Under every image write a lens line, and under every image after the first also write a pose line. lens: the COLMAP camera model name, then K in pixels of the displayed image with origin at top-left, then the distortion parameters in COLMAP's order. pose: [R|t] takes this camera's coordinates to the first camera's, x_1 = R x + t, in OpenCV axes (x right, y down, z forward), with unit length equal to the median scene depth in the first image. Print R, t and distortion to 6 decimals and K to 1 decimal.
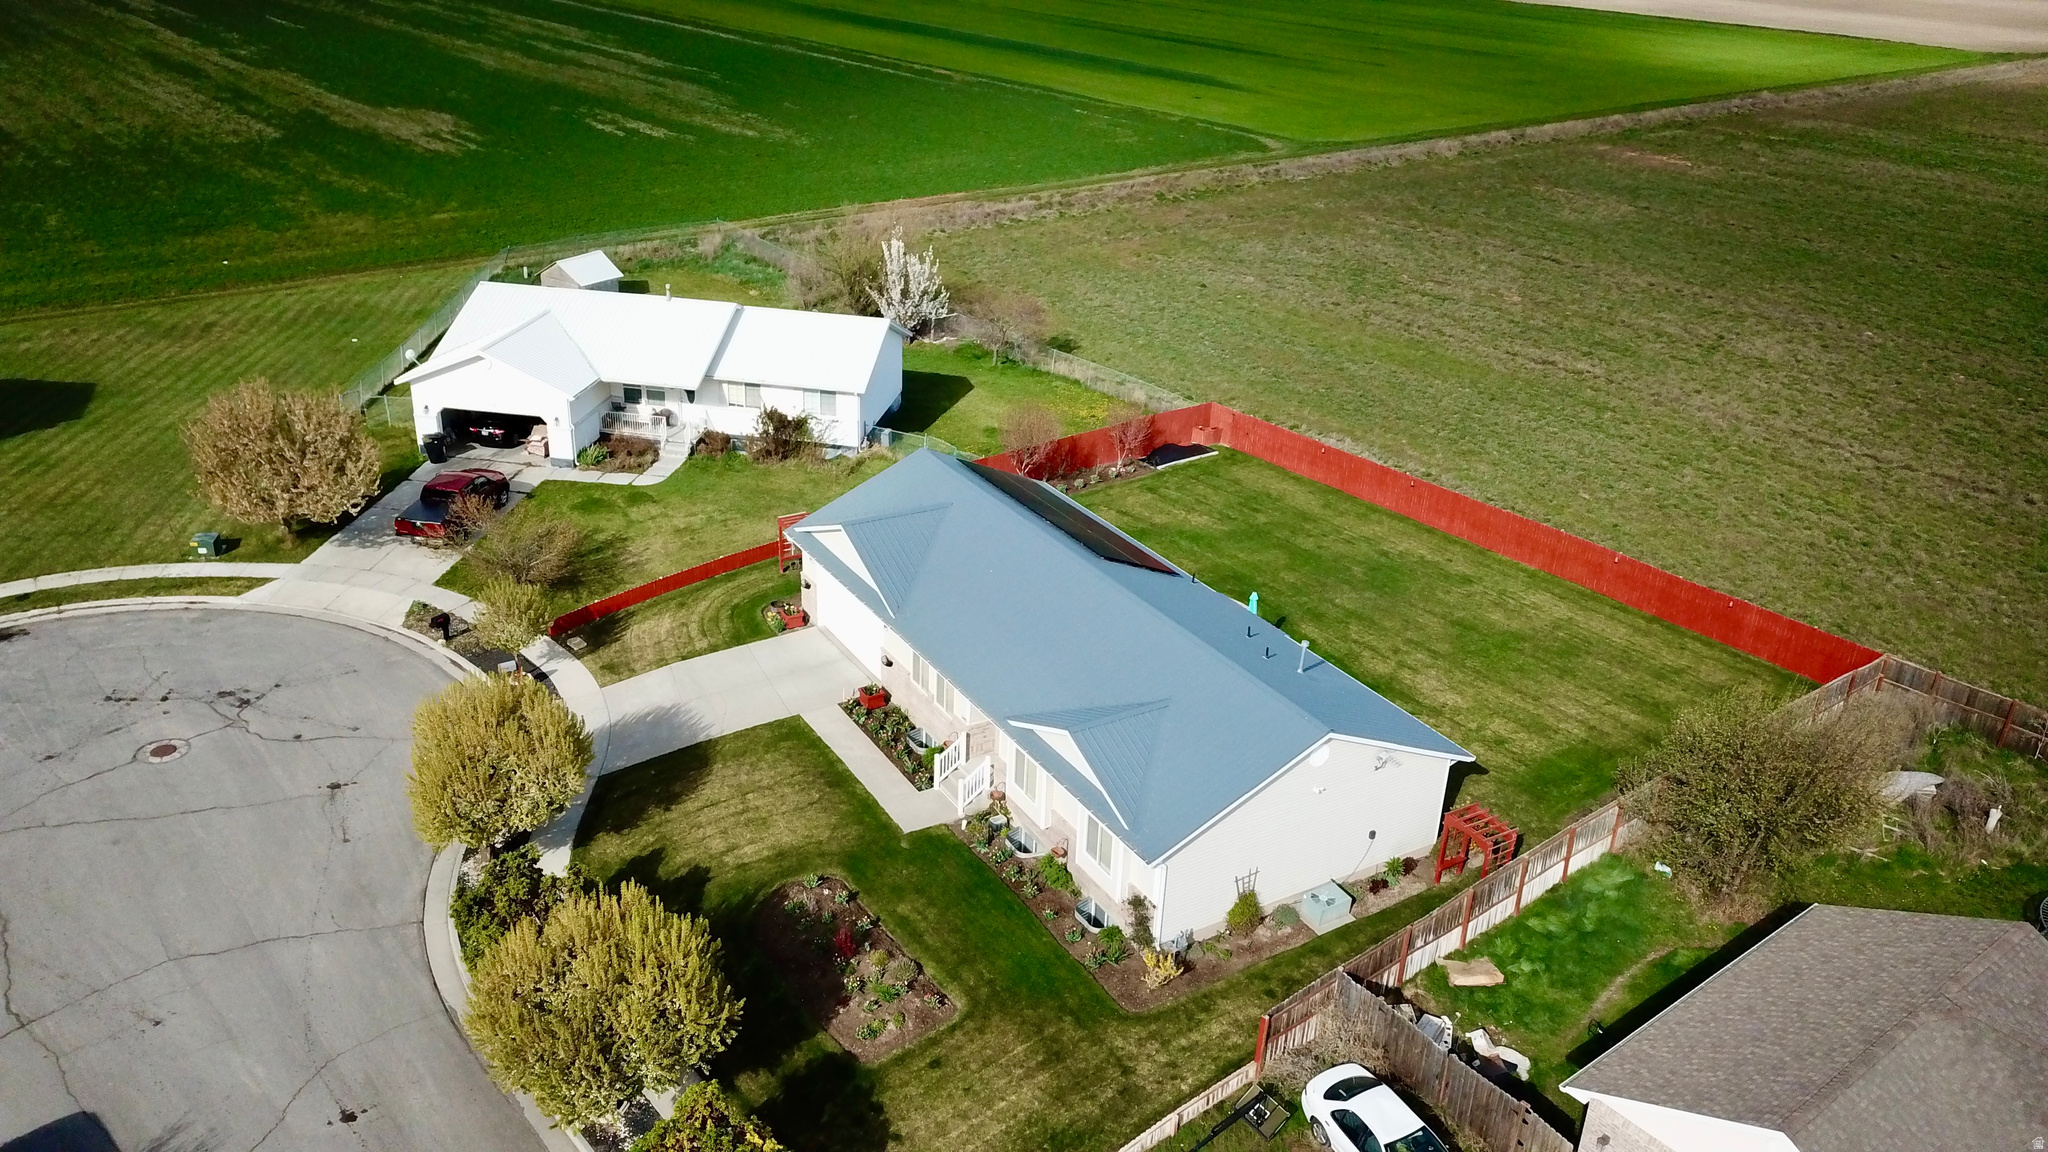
lens RADIAL K [[1564.1, 0, 1018.2], [0, 1564.1, 575.1], [0, 0, 1]] dist [0.027360, -0.016848]
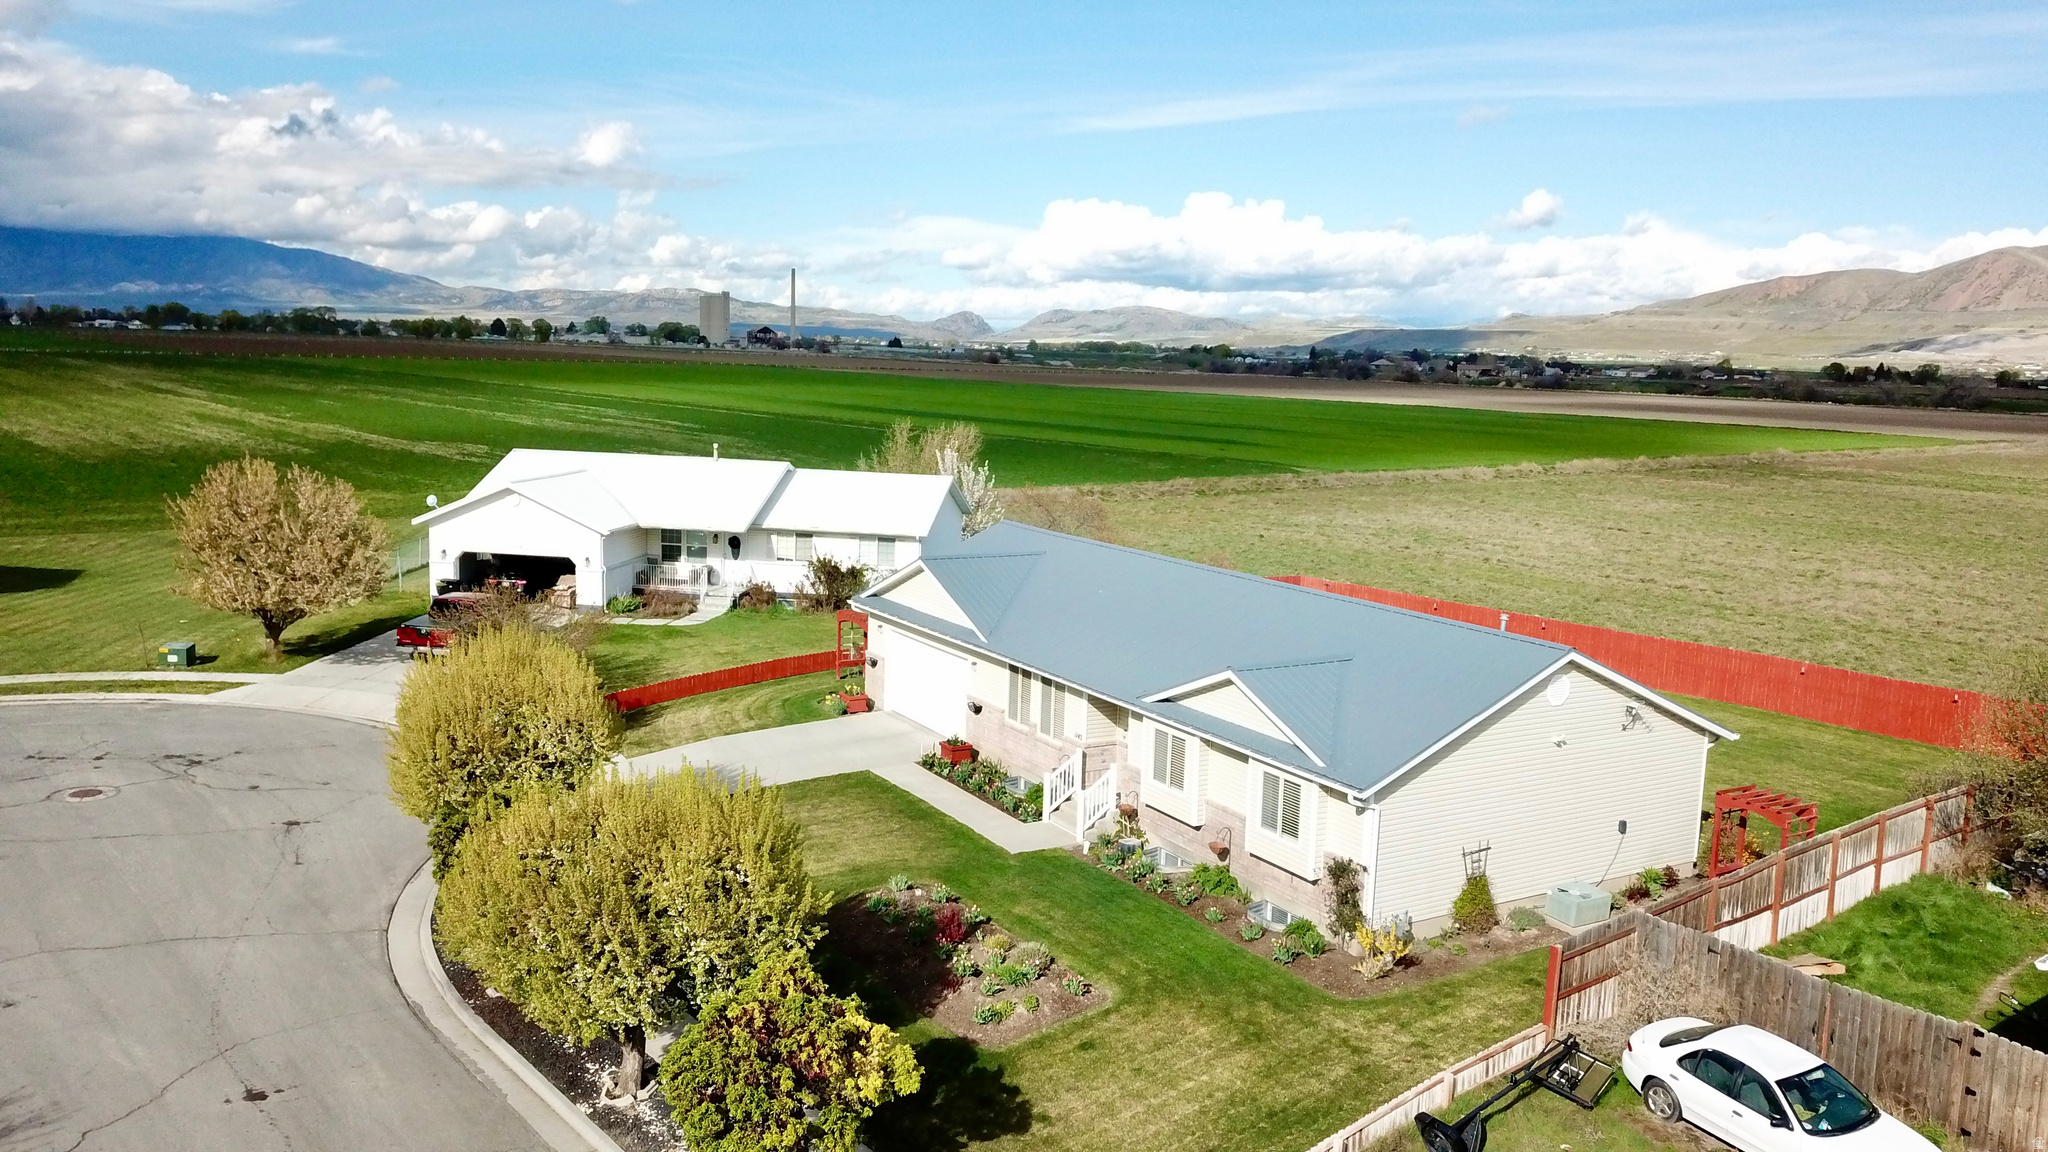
lens RADIAL K [[1564.1, 0, 1019.5], [0, 1564.1, 575.6], [0, 0, 1]] dist [0.027360, -0.016848]
pose [[0.999986, -0.004686, -0.002317, -0.067968], [0.003842, 0.959436, -0.281900, 0.258299], [0.003544, 0.281887, 0.959441, 0.214815]]
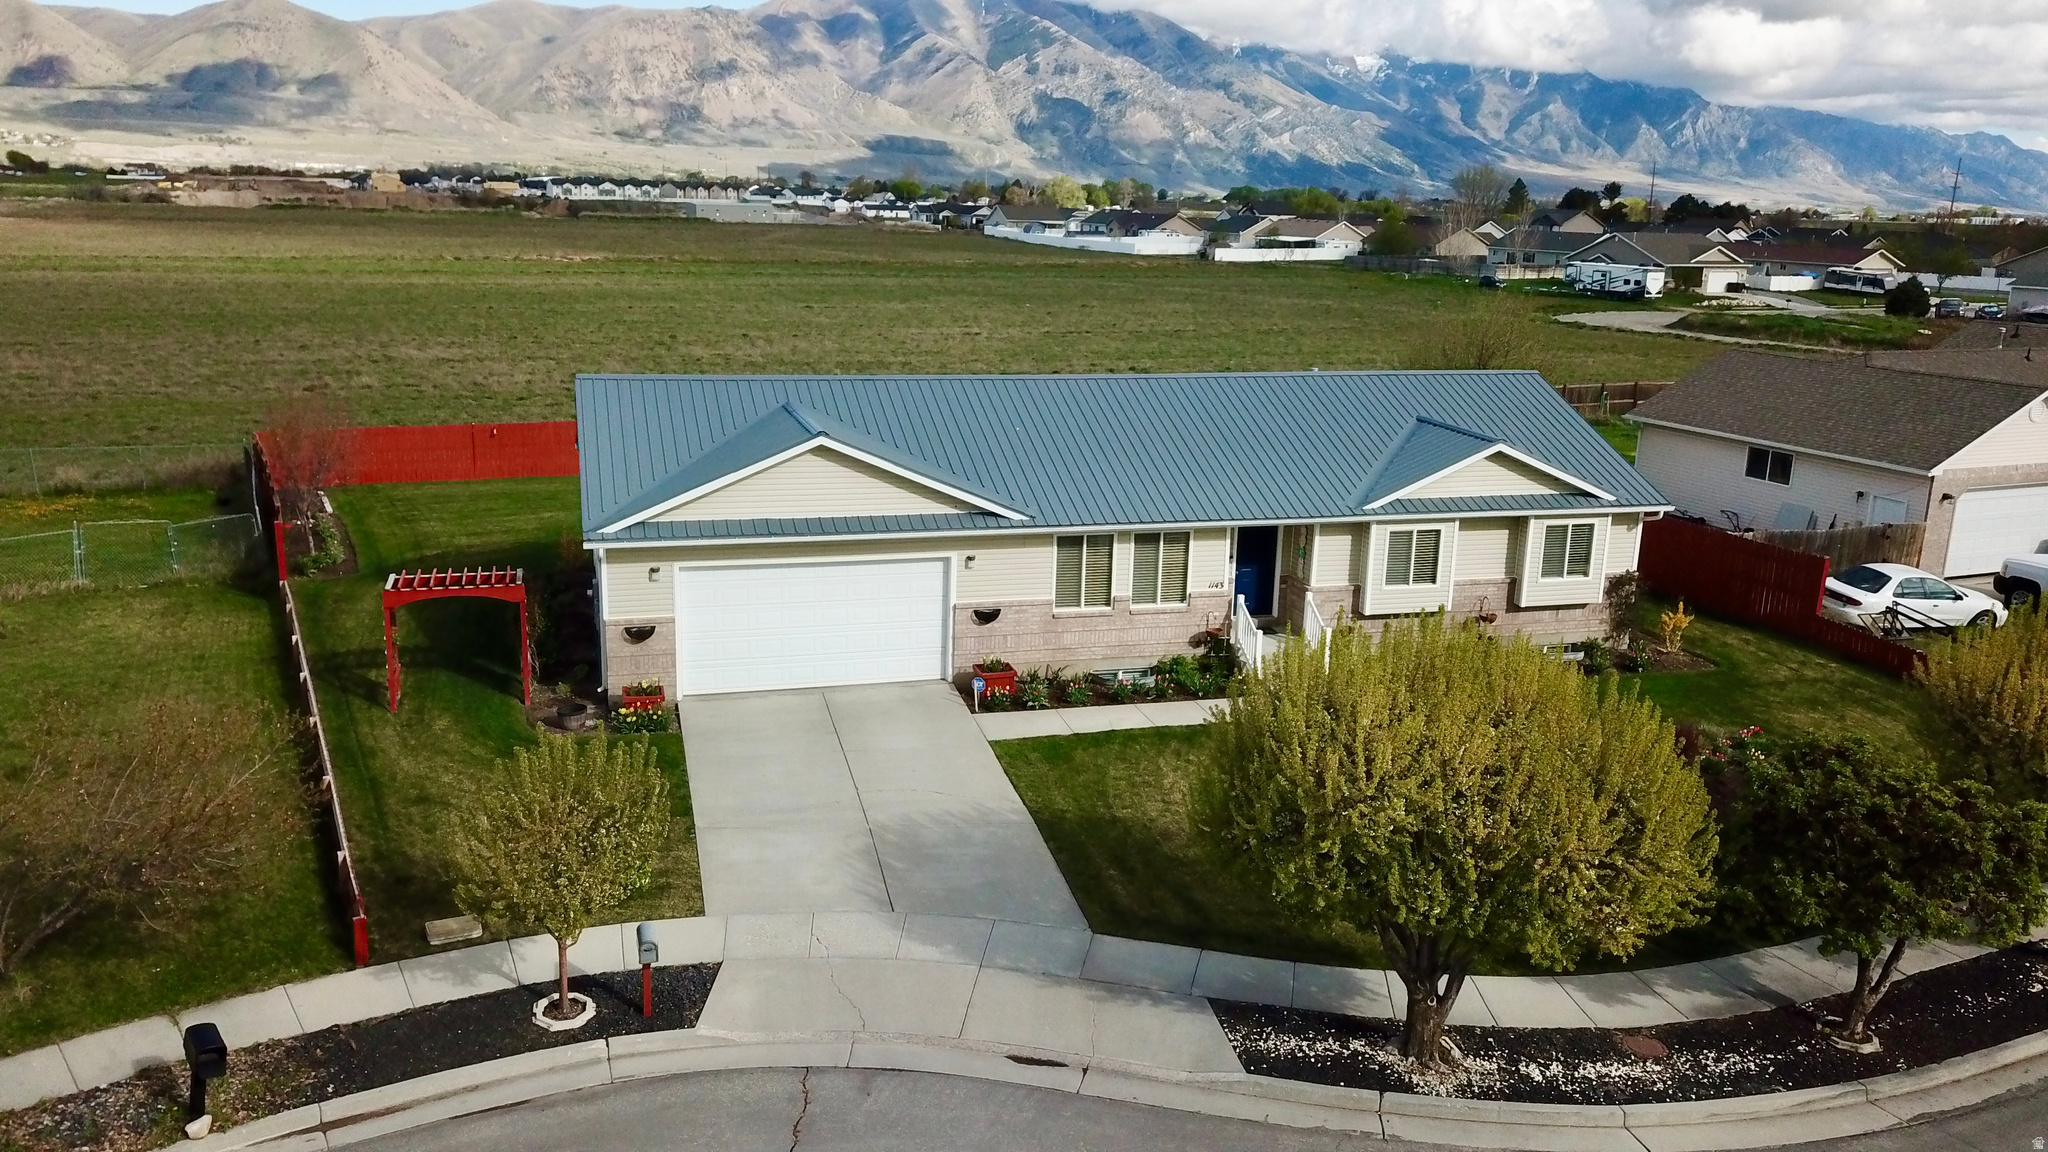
lens RADIAL K [[1564.1, 0, 1028.0], [0, 1564.1, 567.6], [0, 0, 1]] dist [0.027360, -0.016848]
pose [[0.262640, -0.255368, 0.930488, -0.747531], [0.390492, 0.909973, 0.139517, -0.046611], [-0.882347, 0.326706, 0.338714, 0.898619]]
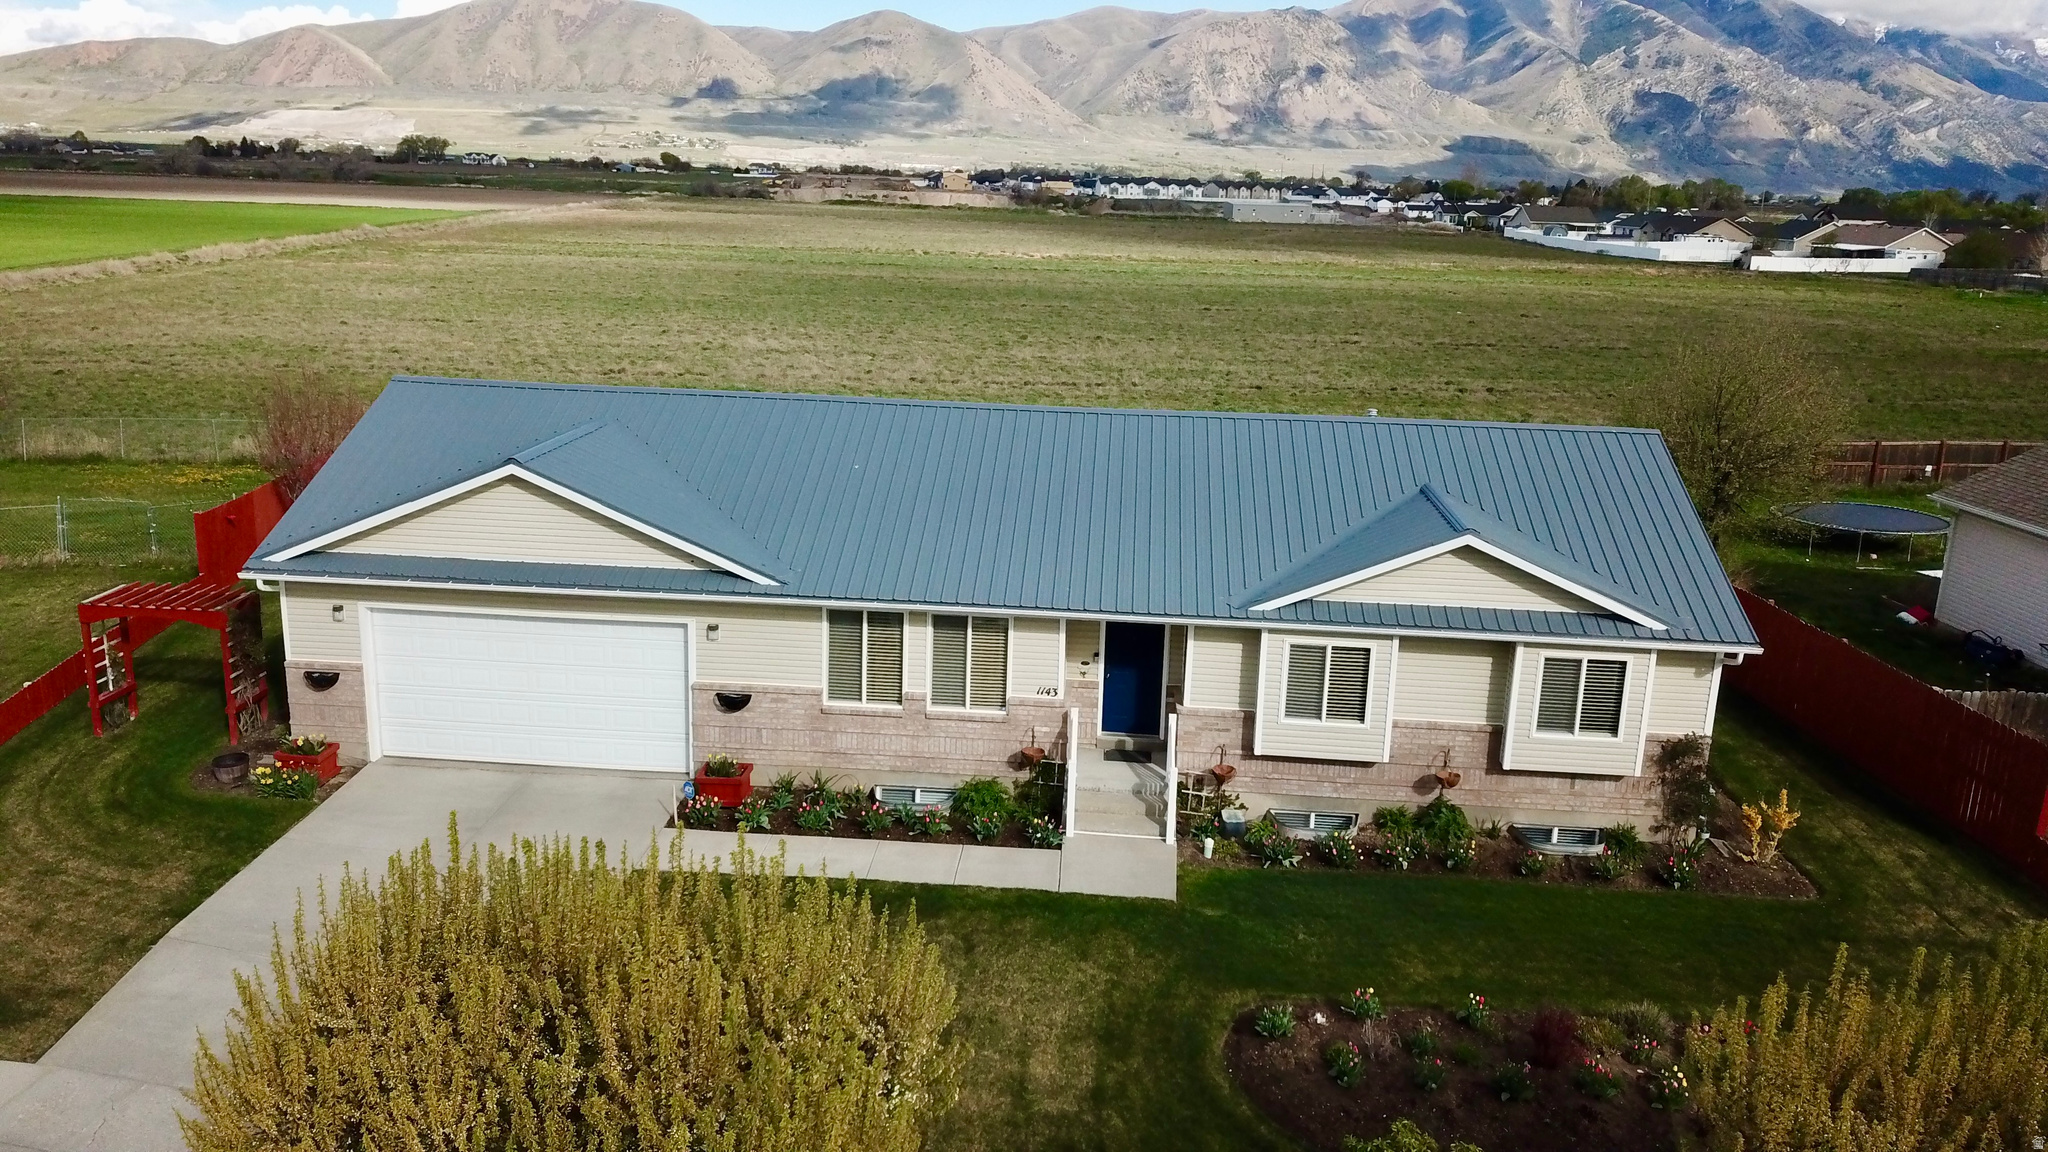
lens RADIAL K [[1564.1, 0, 1033.8], [0, 1564.1, 572.4], [0, 0, 1]] dist [0.027360, -0.016848]
pose [[0.573324, -0.220170, 0.789192, -0.469329], [0.334308, 0.942252, 0.020006, 0.046253], [-0.748023, 0.252363, 0.613820, 0.724412]]
